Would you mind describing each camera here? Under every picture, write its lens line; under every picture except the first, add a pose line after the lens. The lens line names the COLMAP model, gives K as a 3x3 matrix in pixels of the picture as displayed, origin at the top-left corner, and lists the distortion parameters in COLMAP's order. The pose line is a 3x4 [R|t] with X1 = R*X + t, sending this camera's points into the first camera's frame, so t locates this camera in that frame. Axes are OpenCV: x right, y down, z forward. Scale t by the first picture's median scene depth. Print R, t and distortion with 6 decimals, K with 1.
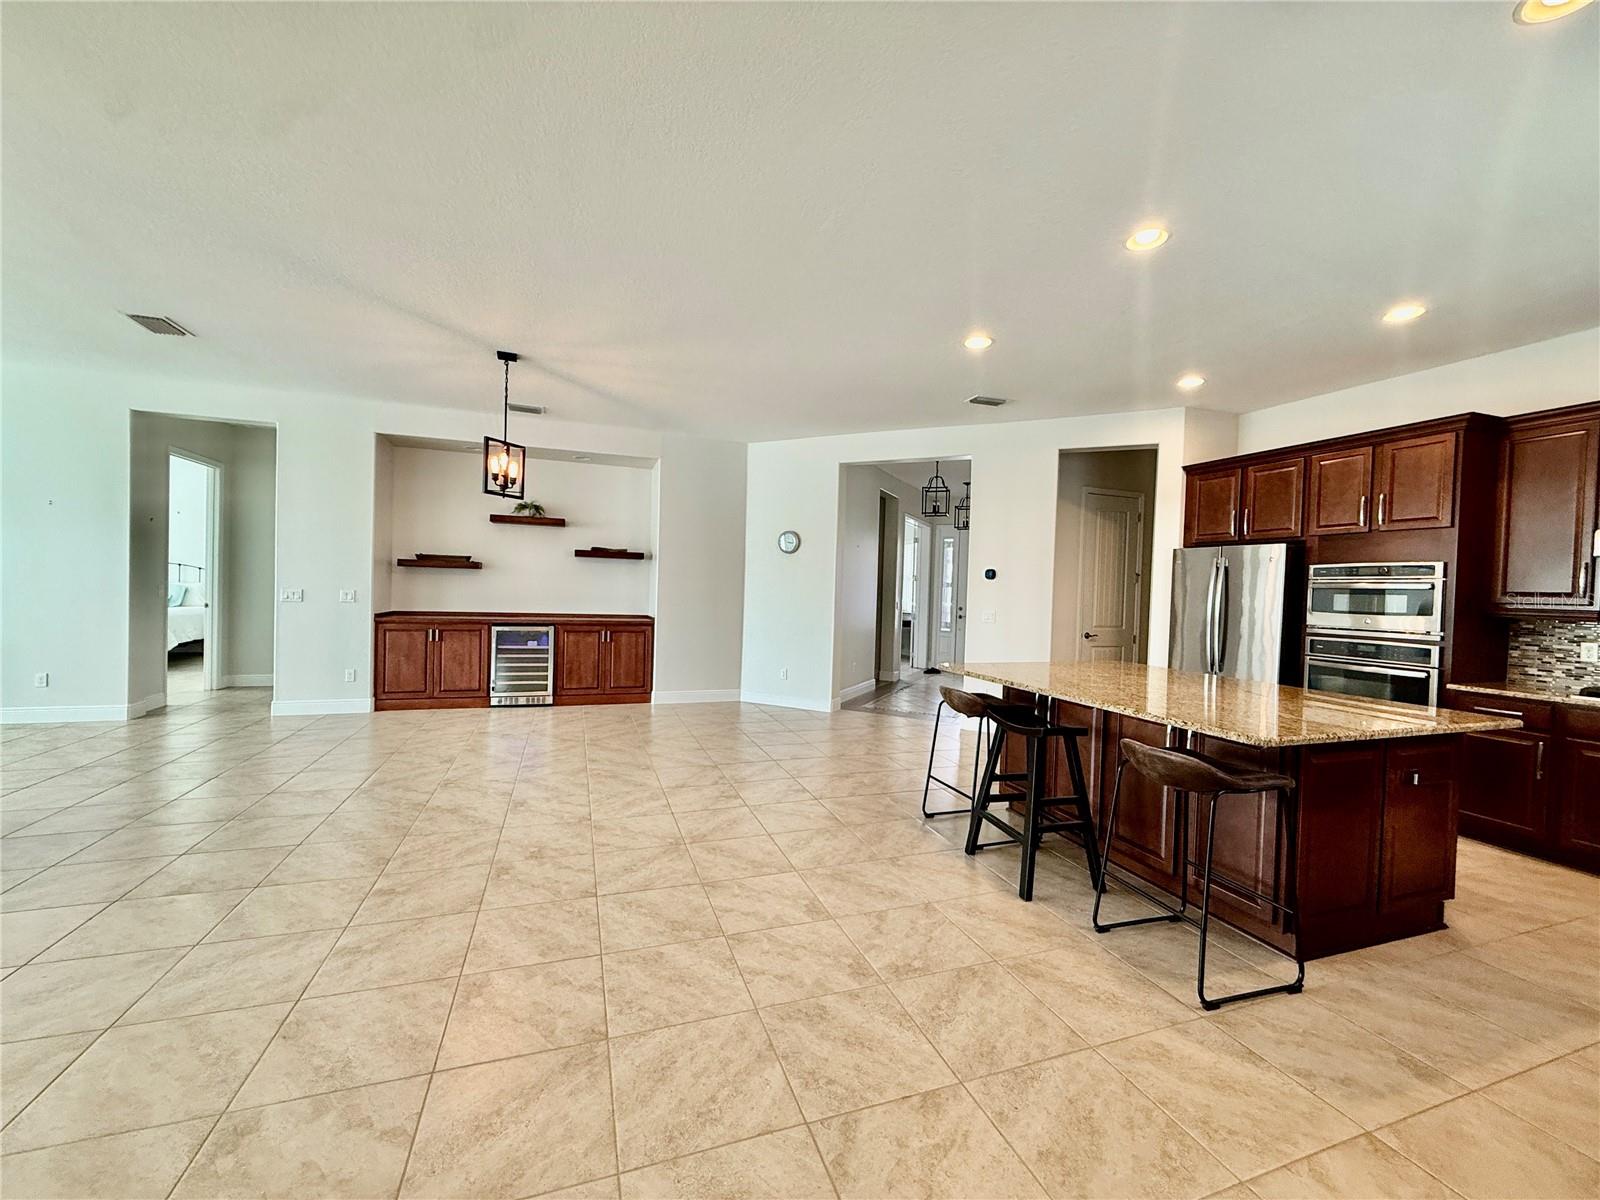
lens RADIAL K [[637.8, 0, 794.7], [0, 637.8, 599.3], [0, 0, 1]] dist [0.003952, -0.001082]
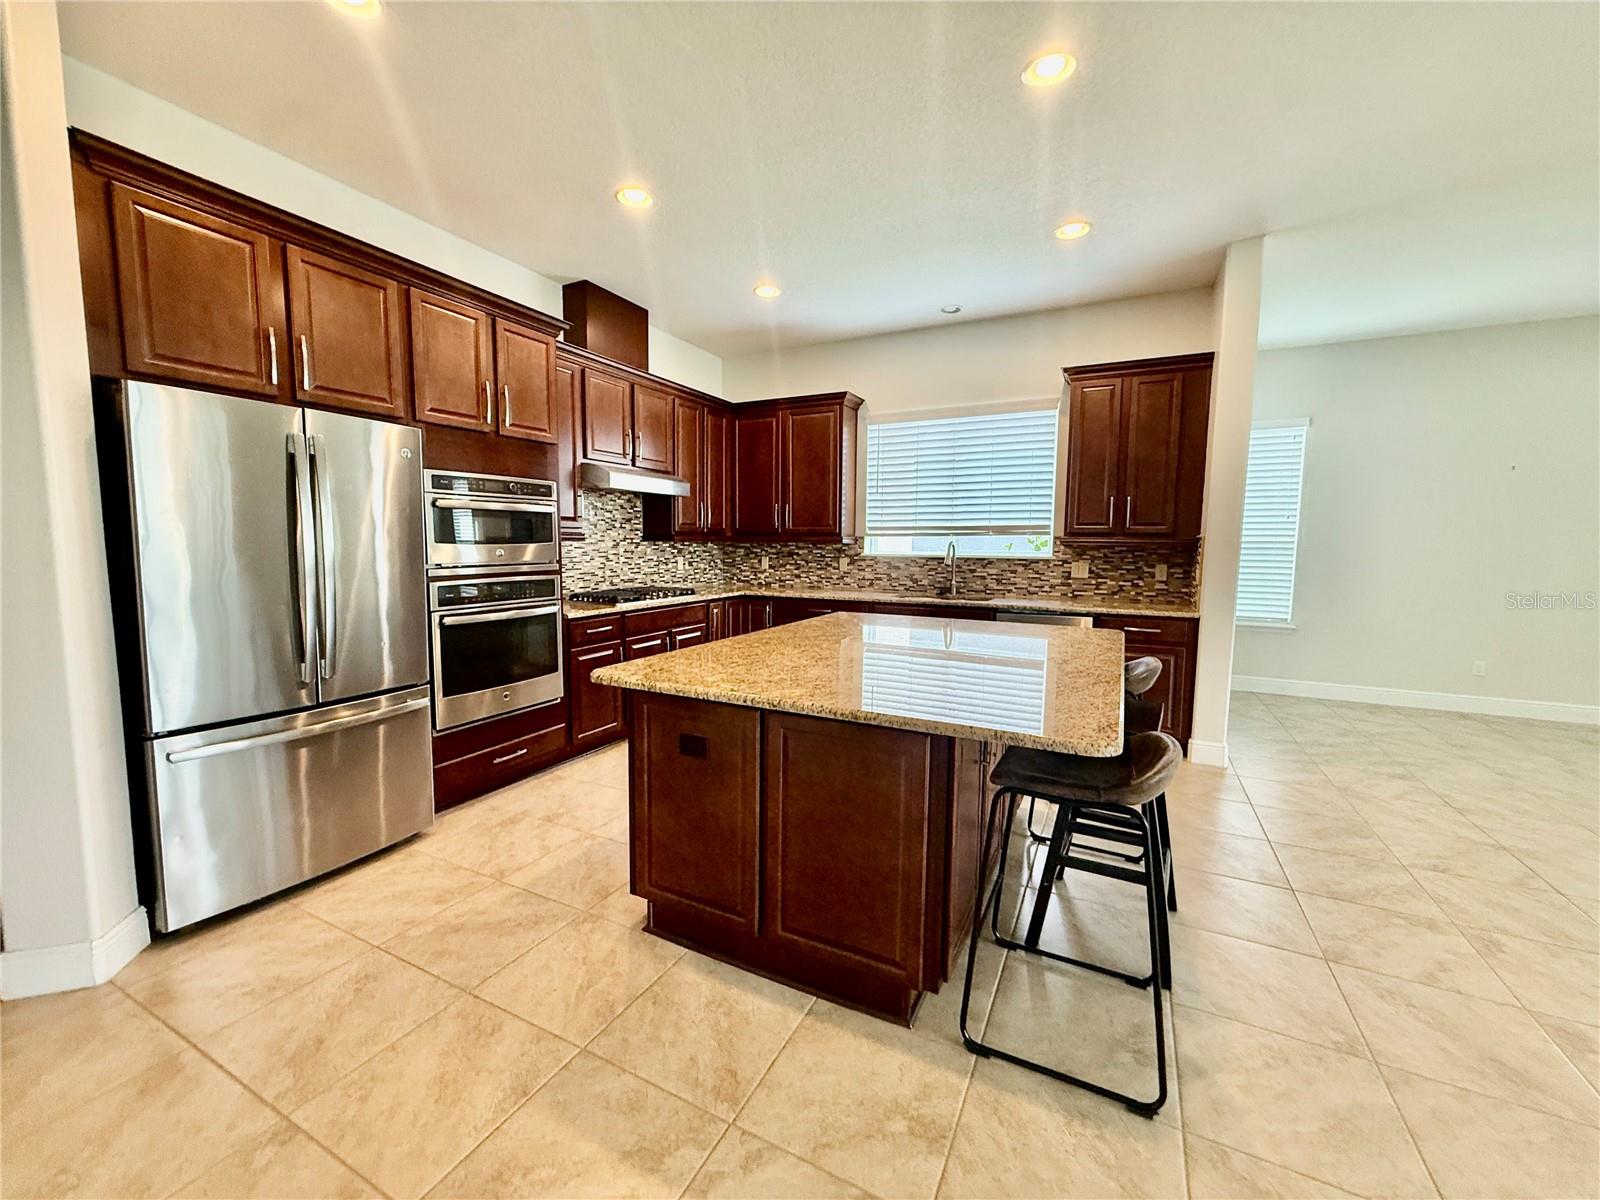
lens RADIAL K [[637.8, 0, 797.7], [0, 637.8, 598.7], [0, 0, 1]] dist [0.003952, -0.001082]
pose [[-0.691087, -0.103053, 0.715387, 0.140486], [-0.018249, 0.991956, 0.125264, -0.018846], [-0.722541, 0.073513, -0.687408, 1.804128]]
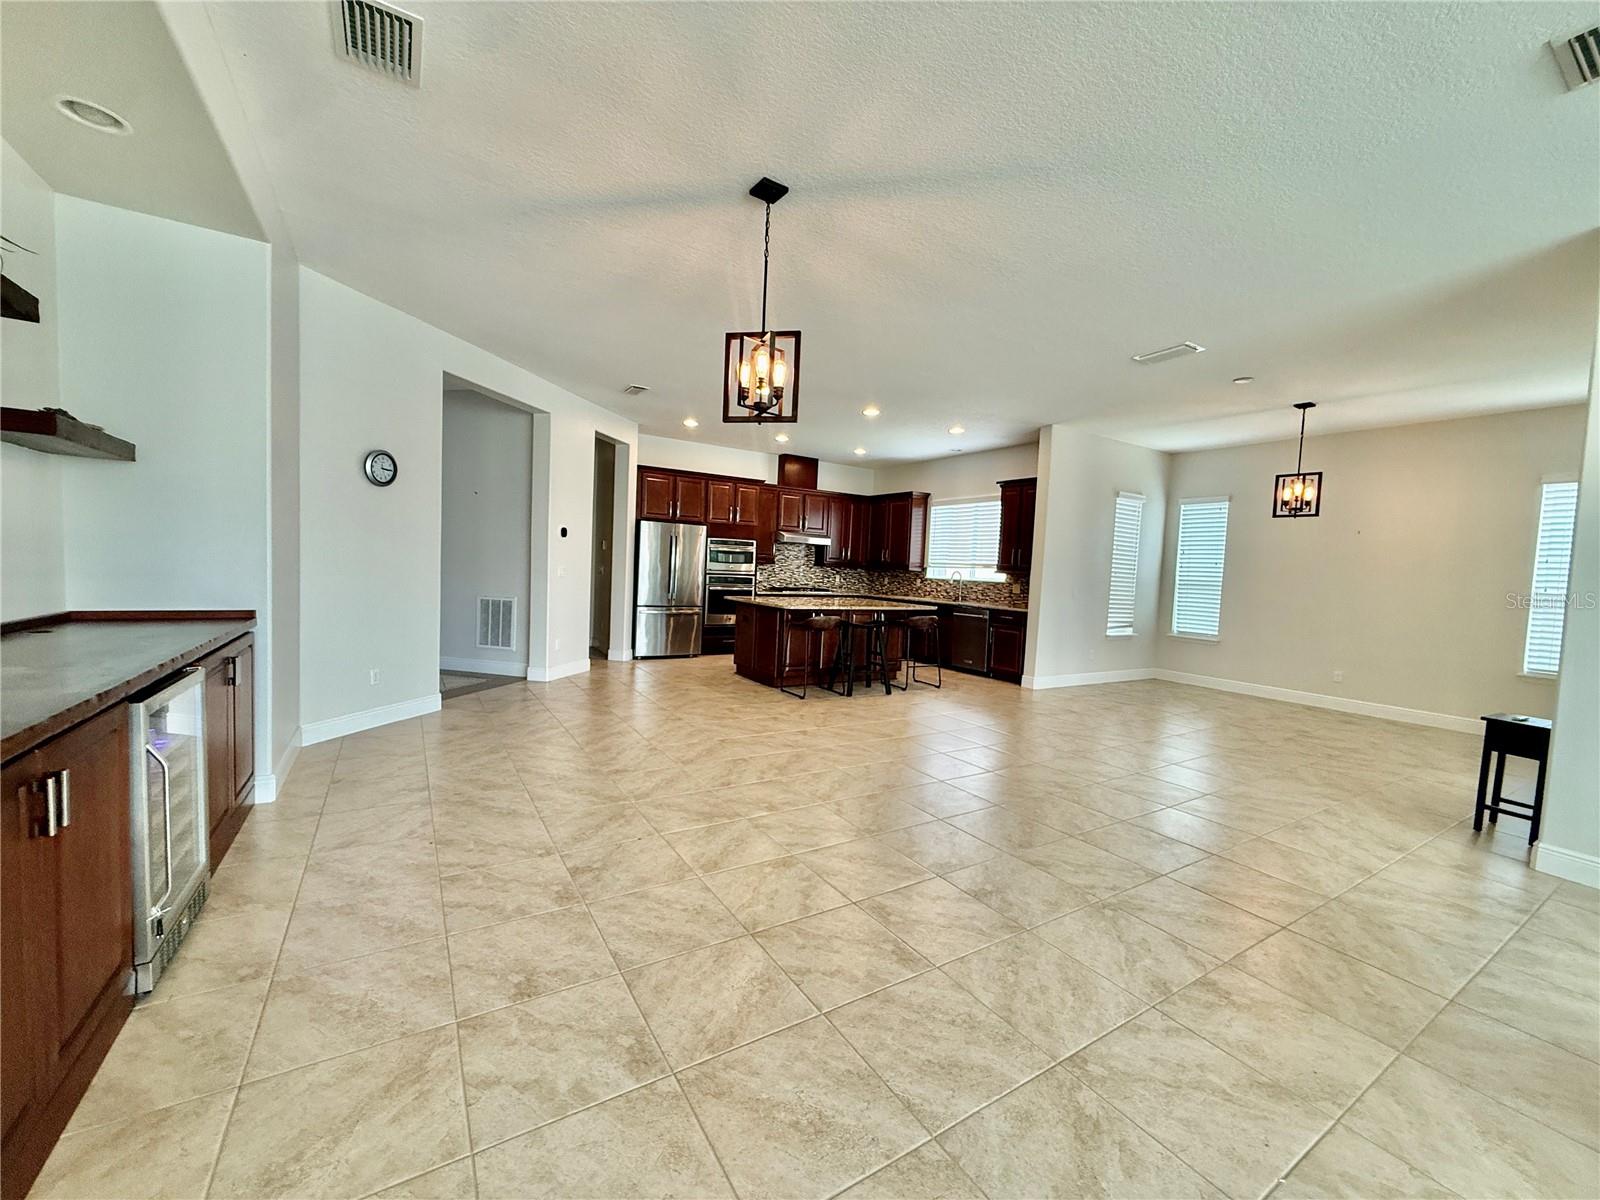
lens RADIAL K [[637.8, 0, 798.8], [0, 637.8, 603.6], [0, 0, 1]] dist [0.003952, -0.001082]
pose [[-0.218476, -0.100396, 0.970664, -1.750021], [-0.035097, 0.994859, 0.094998, -0.074504], [-0.975211, -0.013313, -0.220876, 1.773199]]
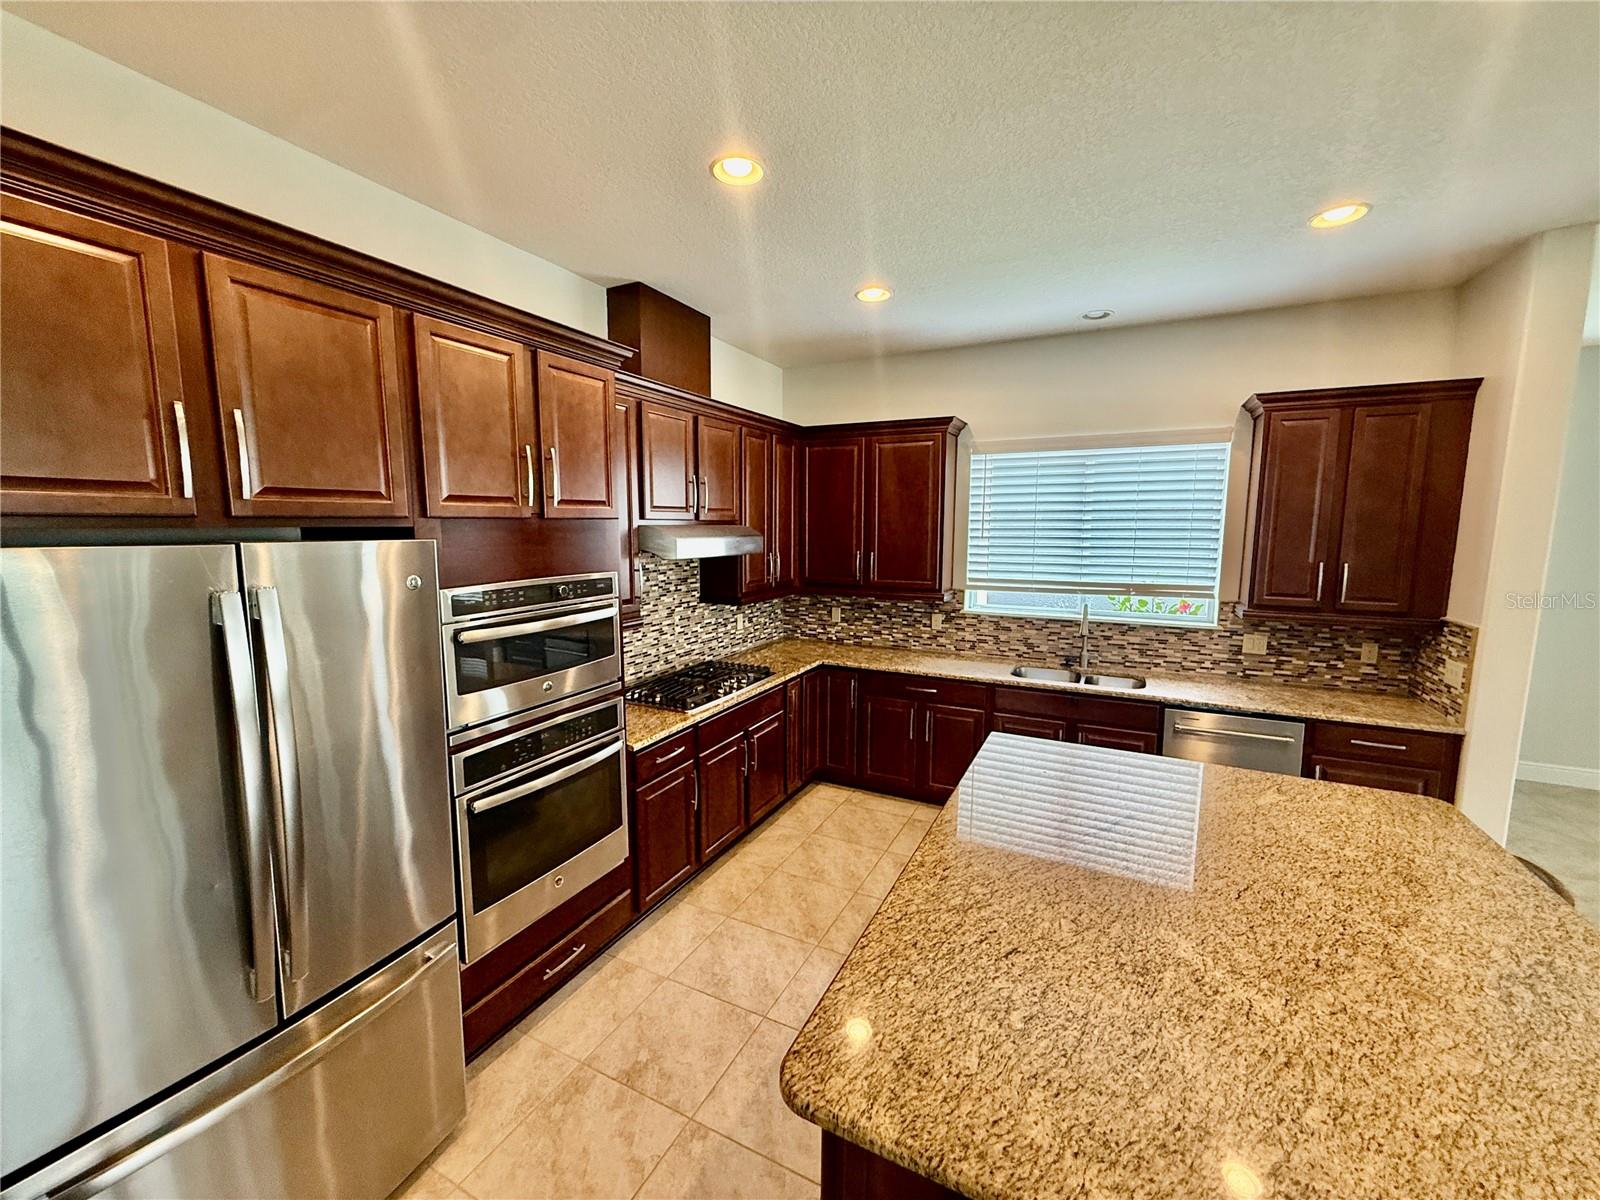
lens RADIAL K [[637.8, 0, 797.2], [0, 637.8, 599.2], [0, 0, 1]] dist [0.003952, -0.001082]
pose [[-0.694352, -0.120491, 0.709477, 0.539115], [-0.013484, 0.987889, 0.154577, -0.175599], [-0.719509, 0.097764, -0.687567, 1.717503]]
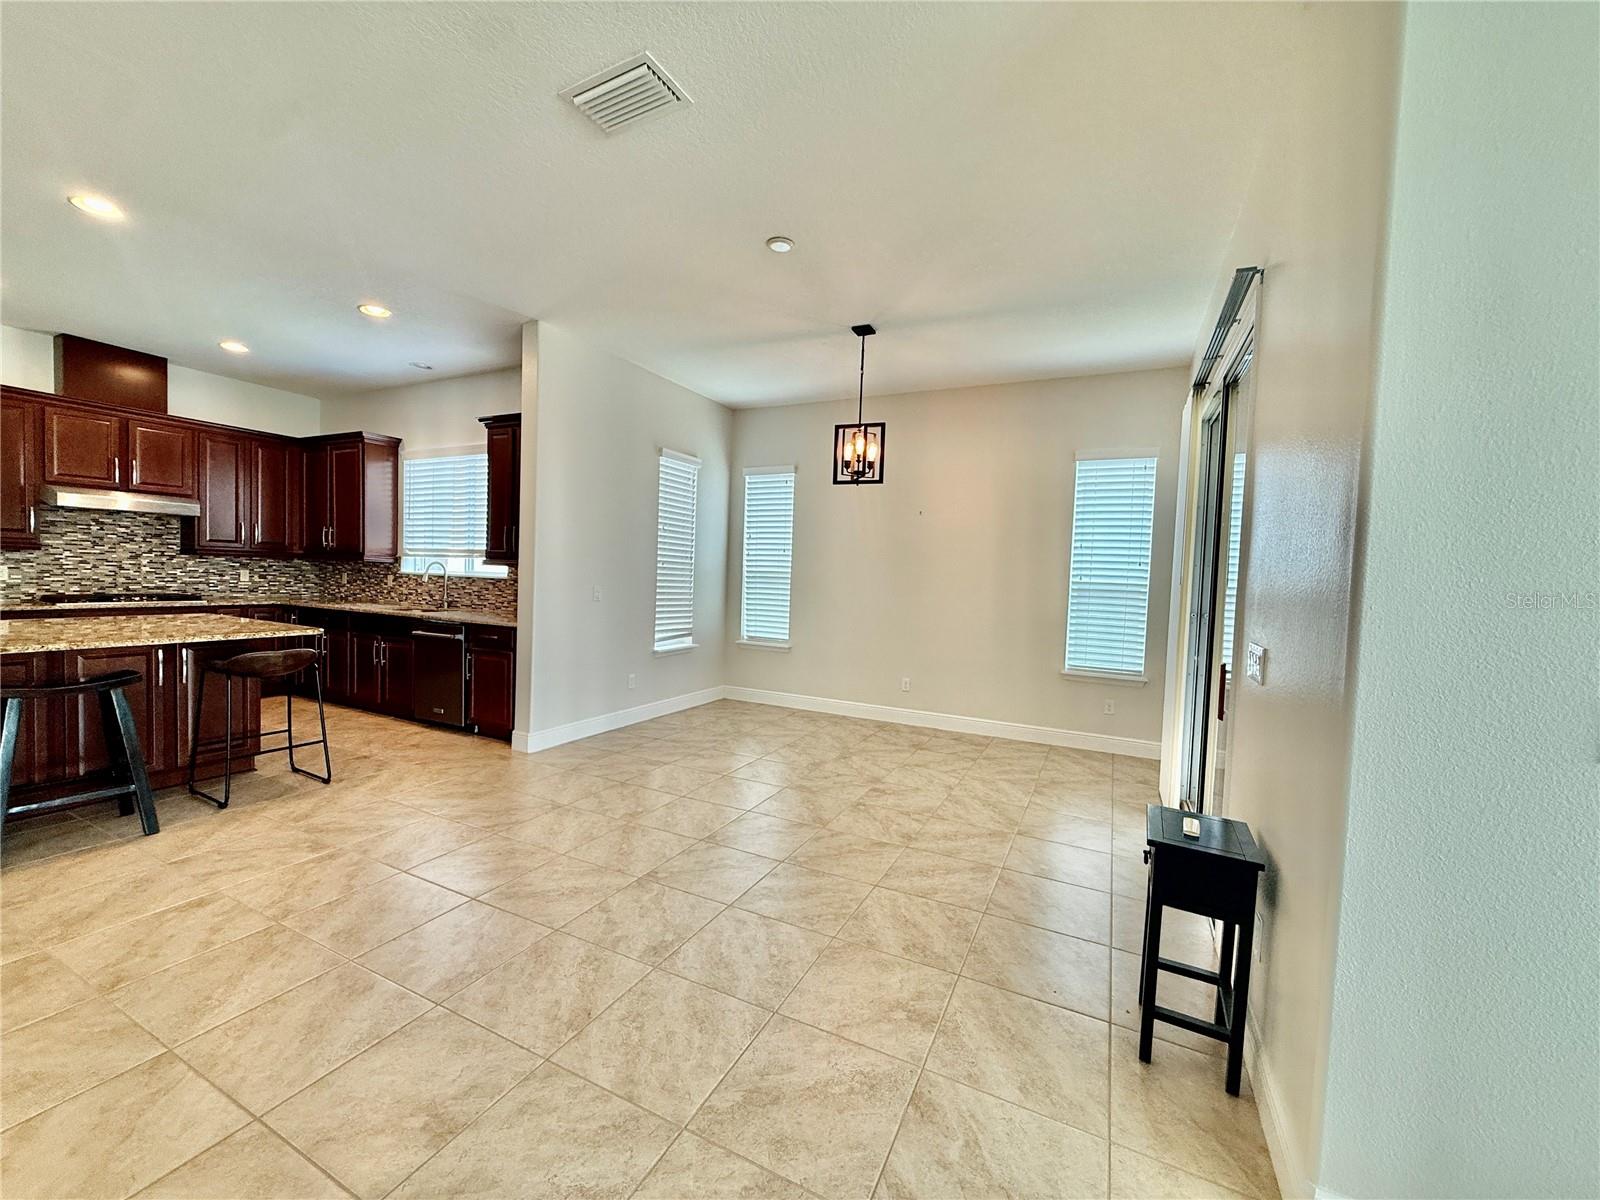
lens RADIAL K [[637.8, 0, 796.7], [0, 637.8, 602.2], [0, 0, 1]] dist [0.003952, -0.001082]
pose [[-0.691825, -0.091421, 0.716254, -1.074759], [-0.046301, 0.995528, 0.082345, -0.053378], [-0.720579, 0.023805, -0.692964, 0.915050]]
